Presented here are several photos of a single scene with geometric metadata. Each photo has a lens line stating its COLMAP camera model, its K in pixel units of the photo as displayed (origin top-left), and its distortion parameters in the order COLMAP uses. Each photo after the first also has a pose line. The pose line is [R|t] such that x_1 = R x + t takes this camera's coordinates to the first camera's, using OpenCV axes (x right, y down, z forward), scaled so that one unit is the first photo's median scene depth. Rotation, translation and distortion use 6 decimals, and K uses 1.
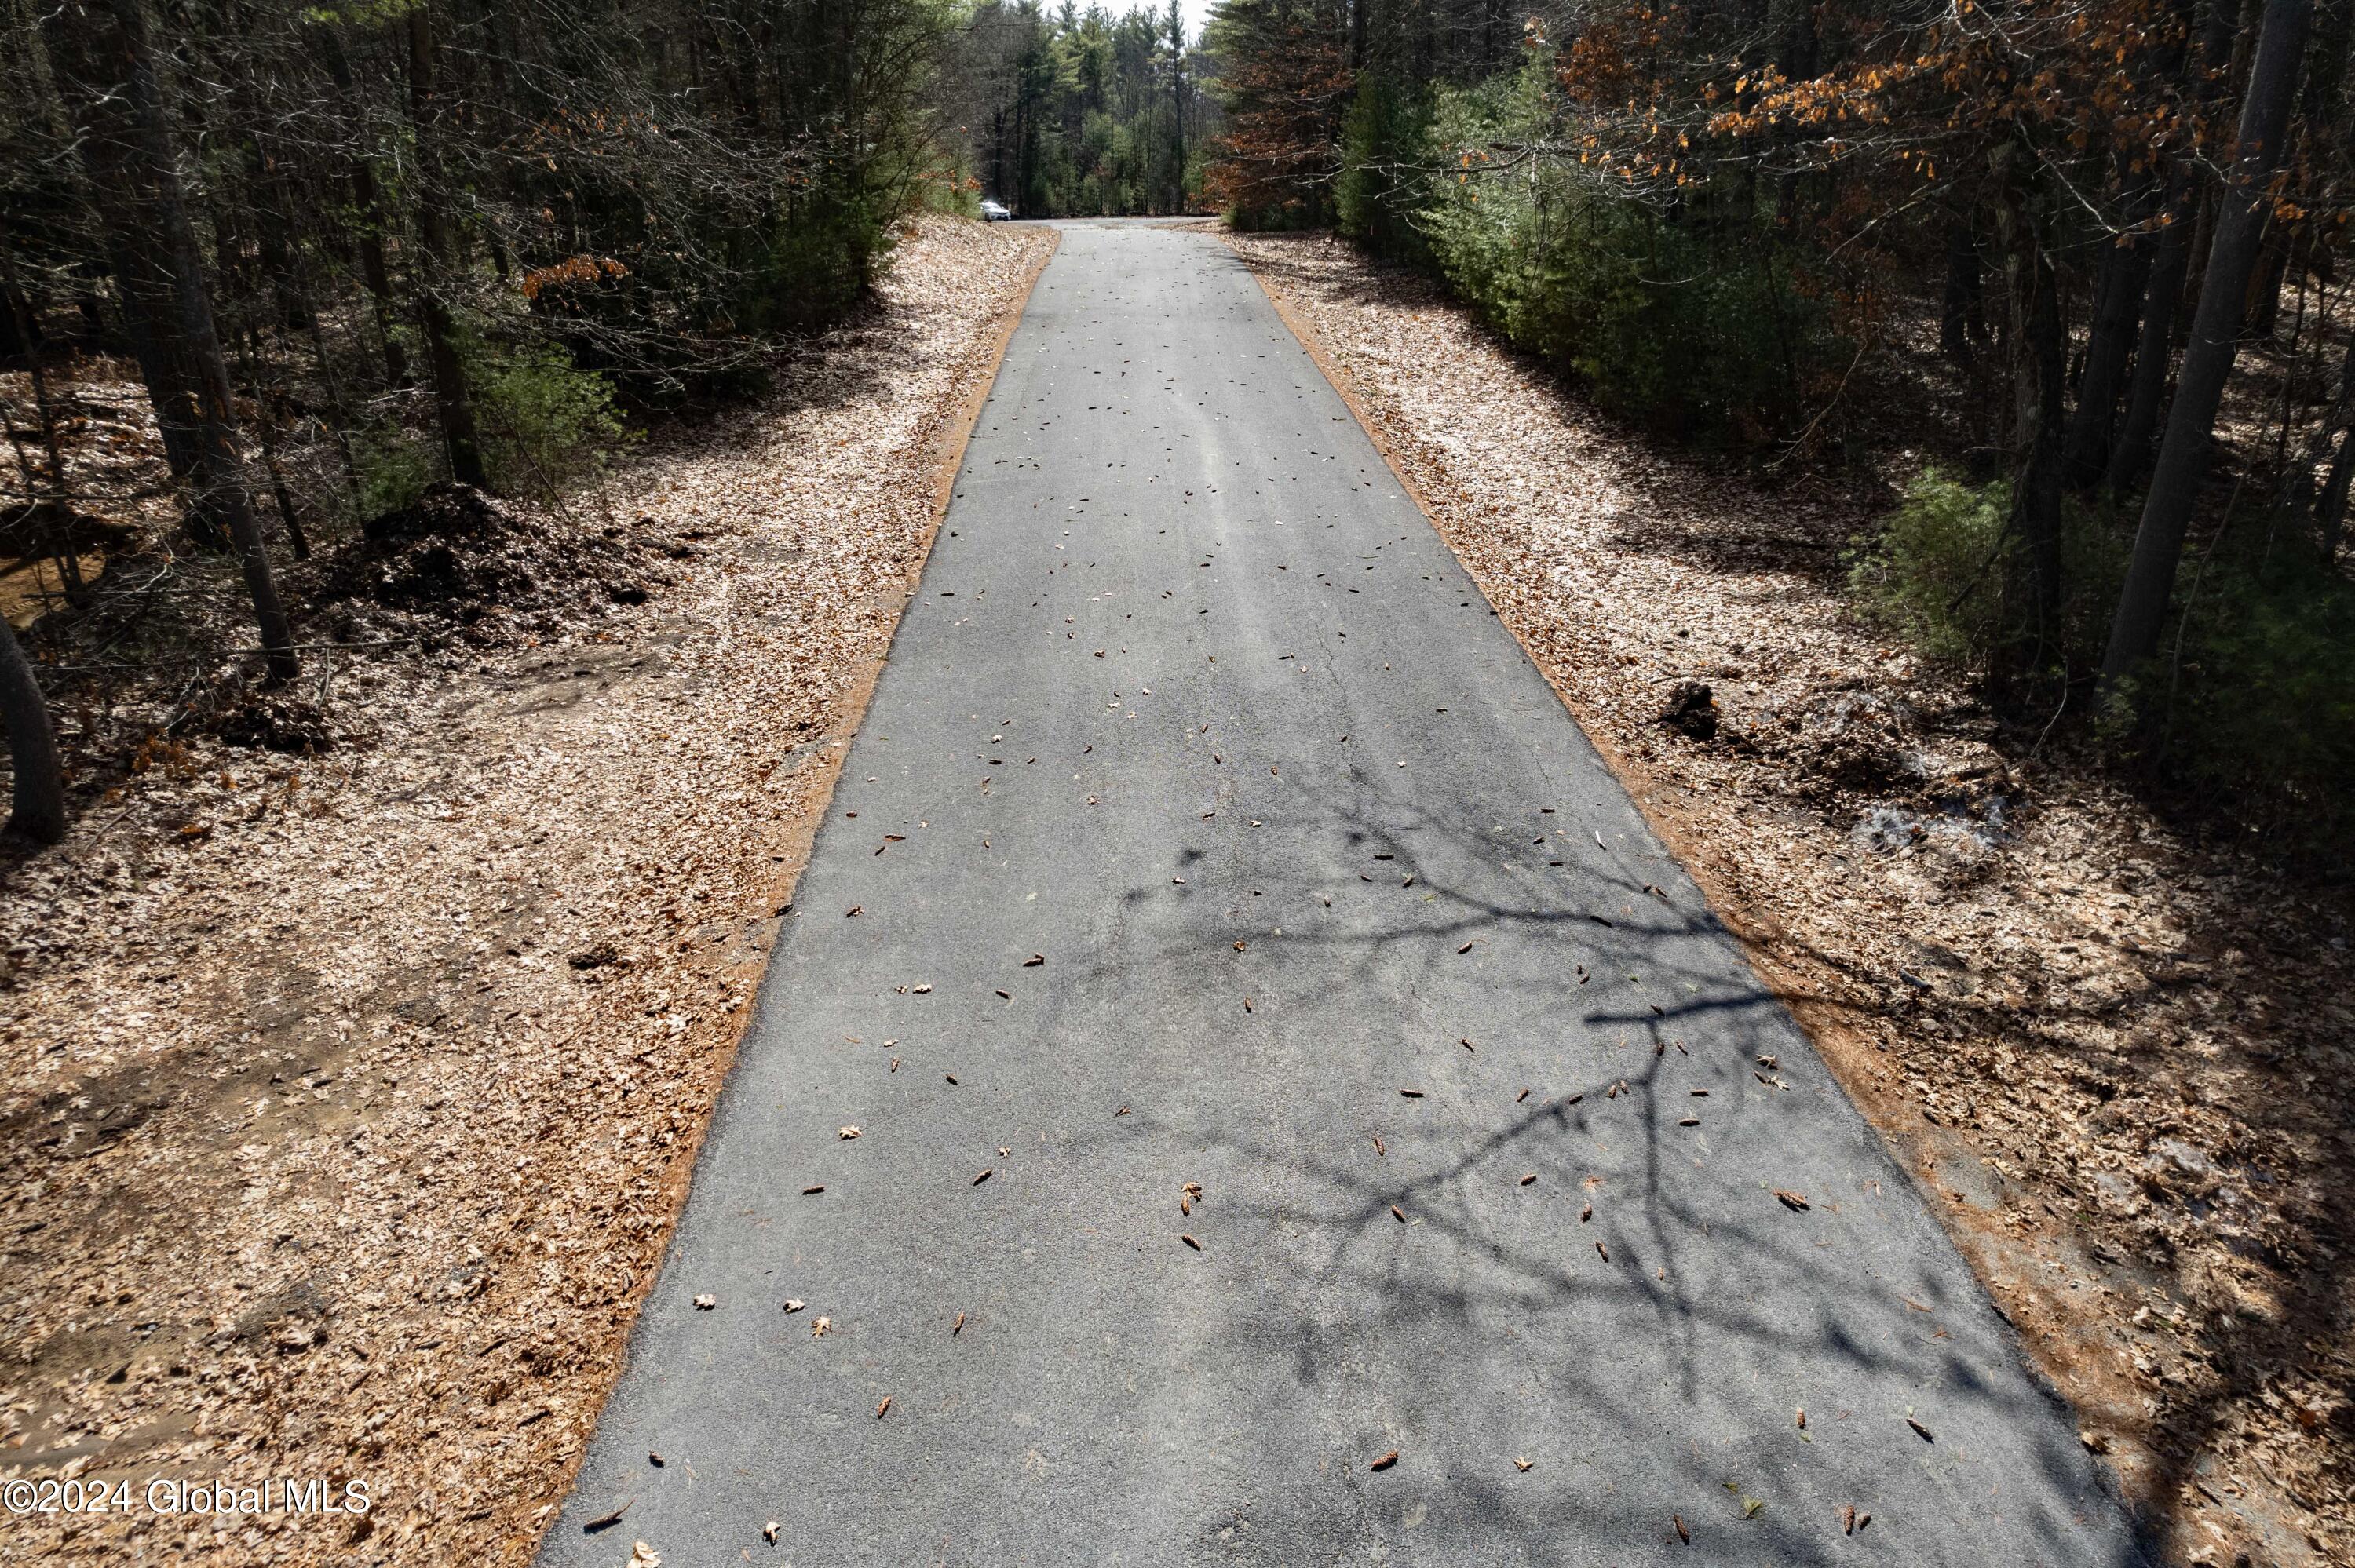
lens RADIAL K [[1512.1, 0, 1177.5], [0, 1512.1, 784.0], [0, 0, 1]] dist [-0.067723, 0.054320]
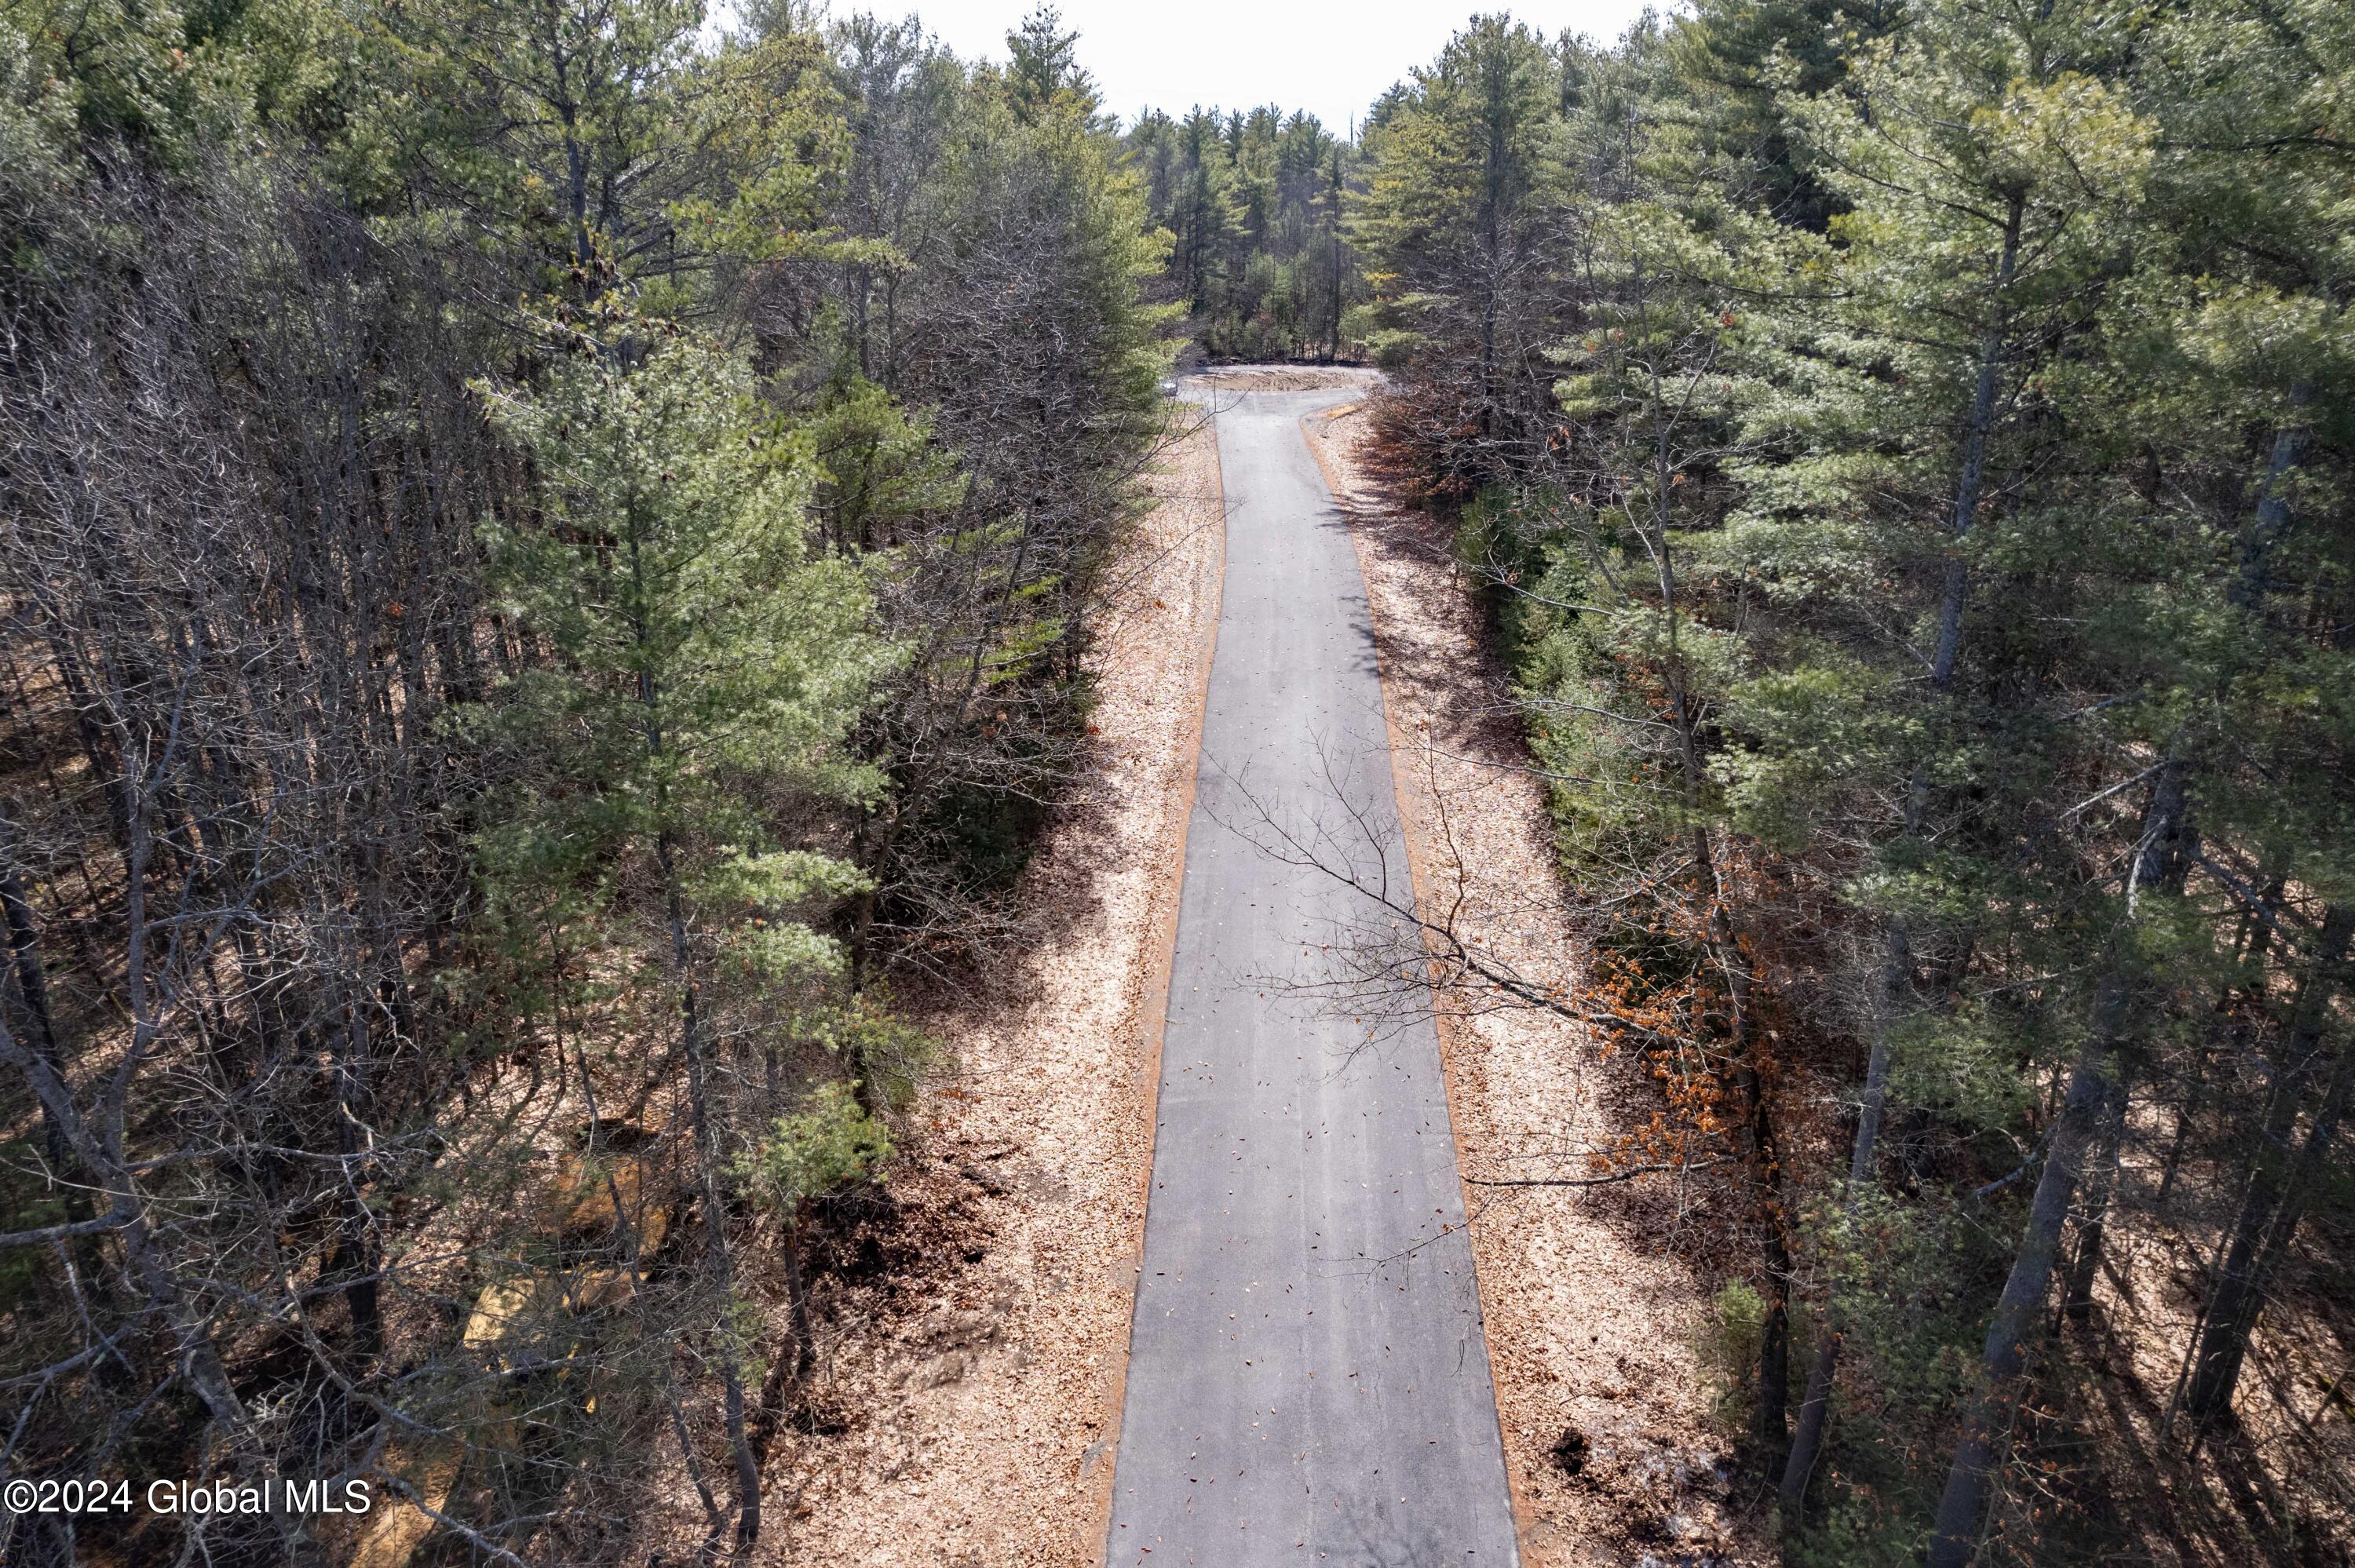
lens RADIAL K [[1512.1, 0, 1177.5], [0, 1512.1, 784.0], [0, 0, 1]] dist [-0.067723, 0.054320]
pose [[0.994968, 0.030767, -0.095349, 0.011253], [-0.030746, 0.999526, 0.001690, -0.694502], [0.095355, 0.001250, 0.995443, -0.700233]]
